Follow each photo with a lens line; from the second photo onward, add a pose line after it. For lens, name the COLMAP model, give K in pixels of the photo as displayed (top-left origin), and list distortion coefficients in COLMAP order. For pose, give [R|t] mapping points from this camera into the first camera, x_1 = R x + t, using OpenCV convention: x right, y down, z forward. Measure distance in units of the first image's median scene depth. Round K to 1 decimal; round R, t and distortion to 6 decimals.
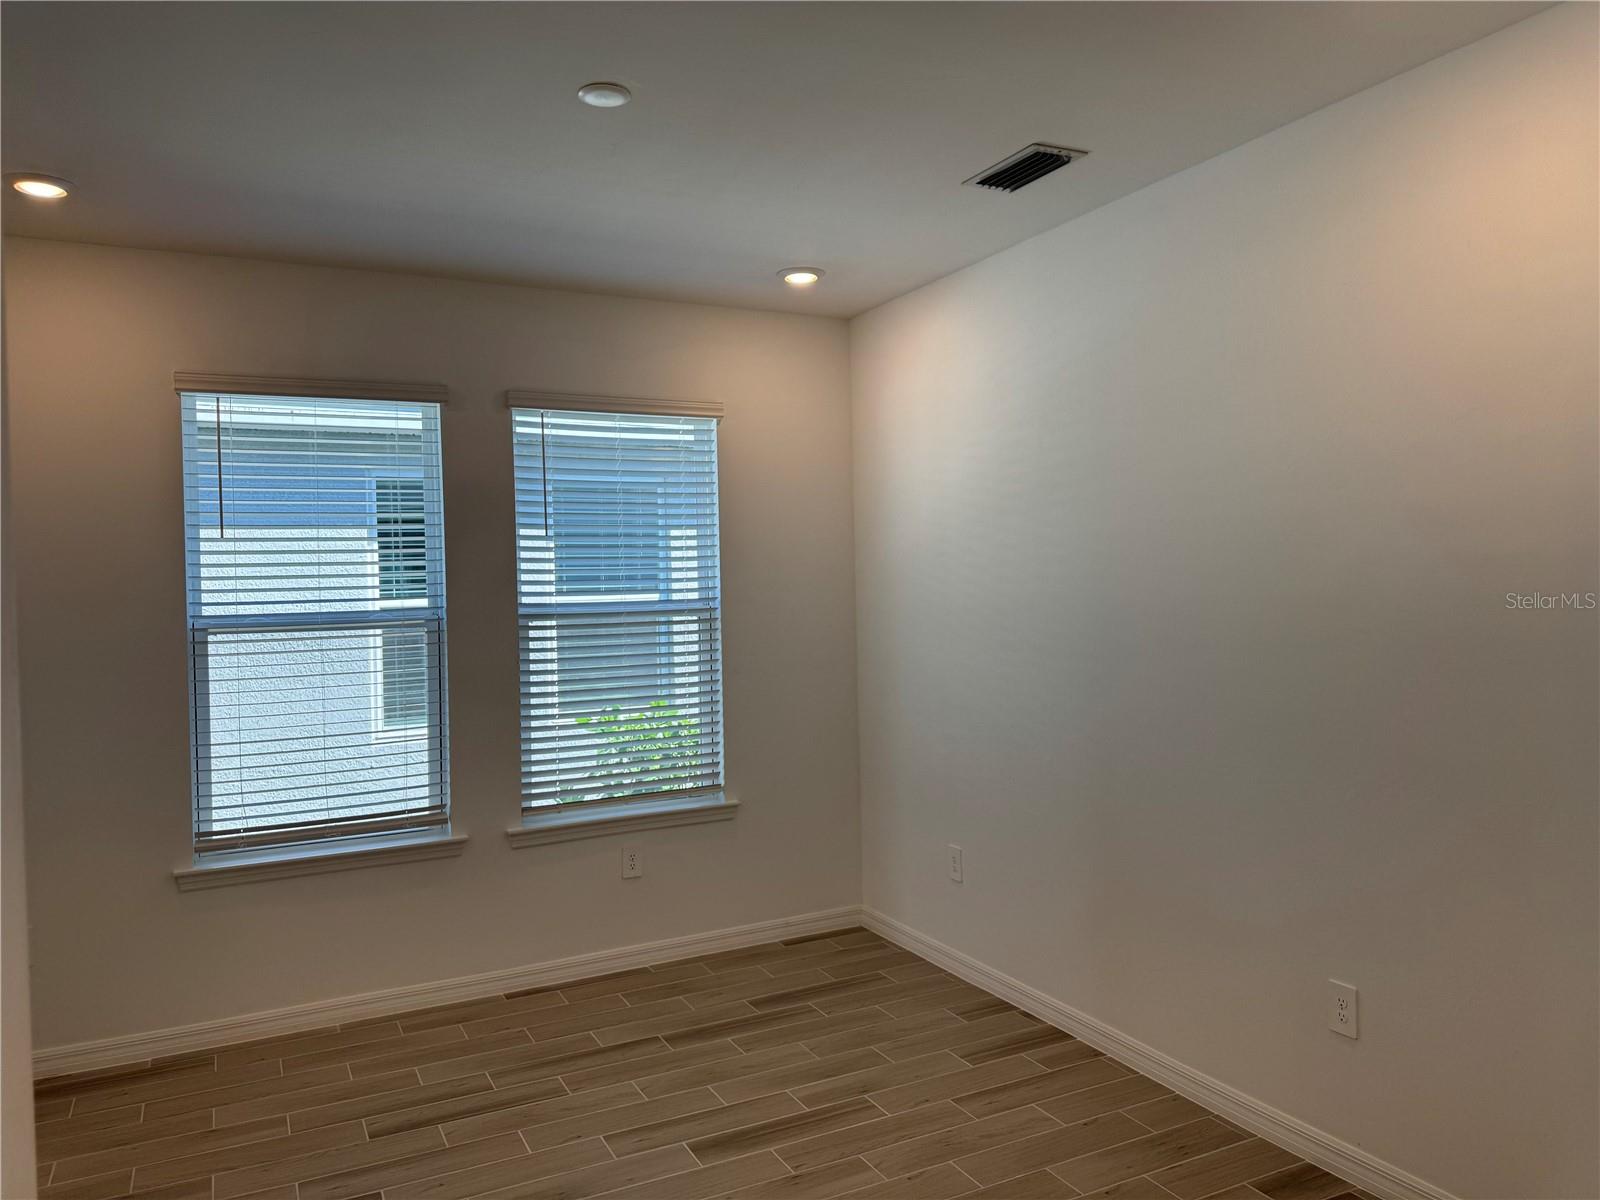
lens RADIAL K [[1132.0, 0, 819.2], [0, 1132.0, 564.3], [0, 0, 1]] dist [0.071769, -0.082623]
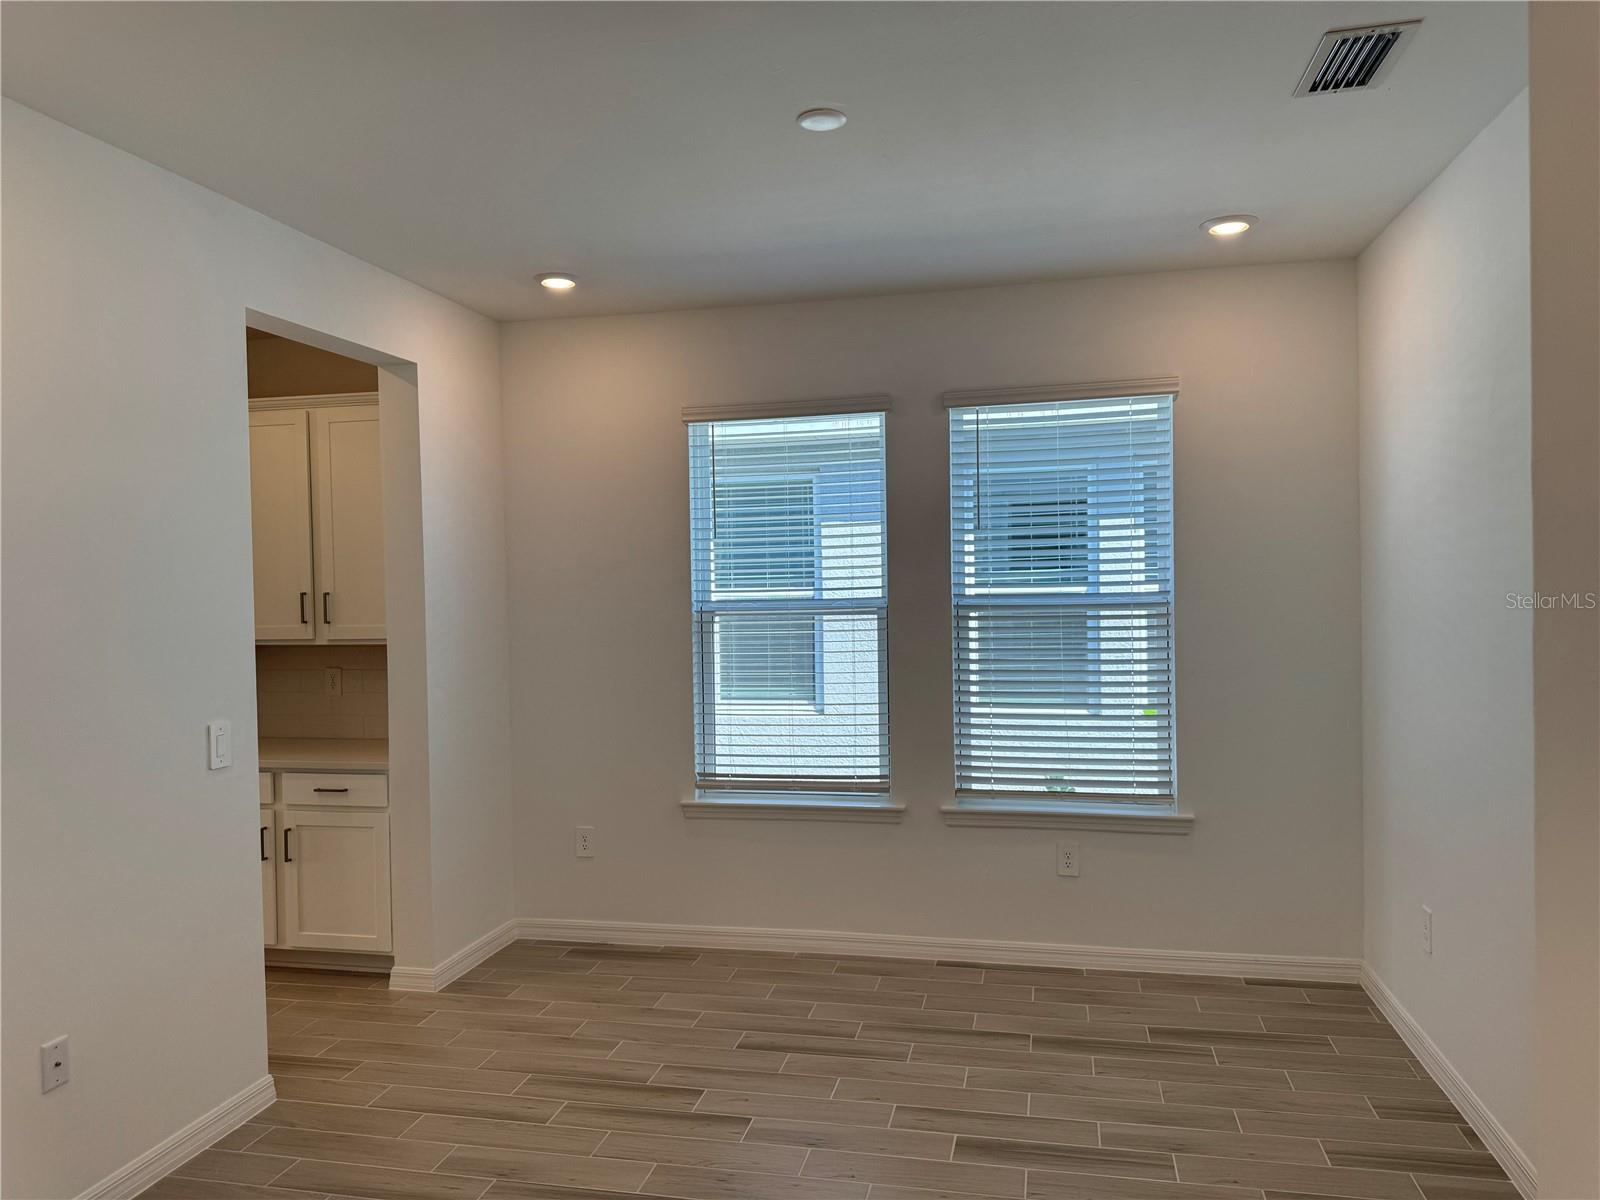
lens RADIAL K [[1132.0, 0, 794.7], [0, 1132.0, 564.8], [0, 0, 1]] dist [0.071769, -0.082623]
pose [[0.774971, -0.000116, -0.631997, 0.289737], [0.009836, 0.999881, 0.011877, -0.006553], [0.631921, -0.015421, 0.774880, 0.098521]]
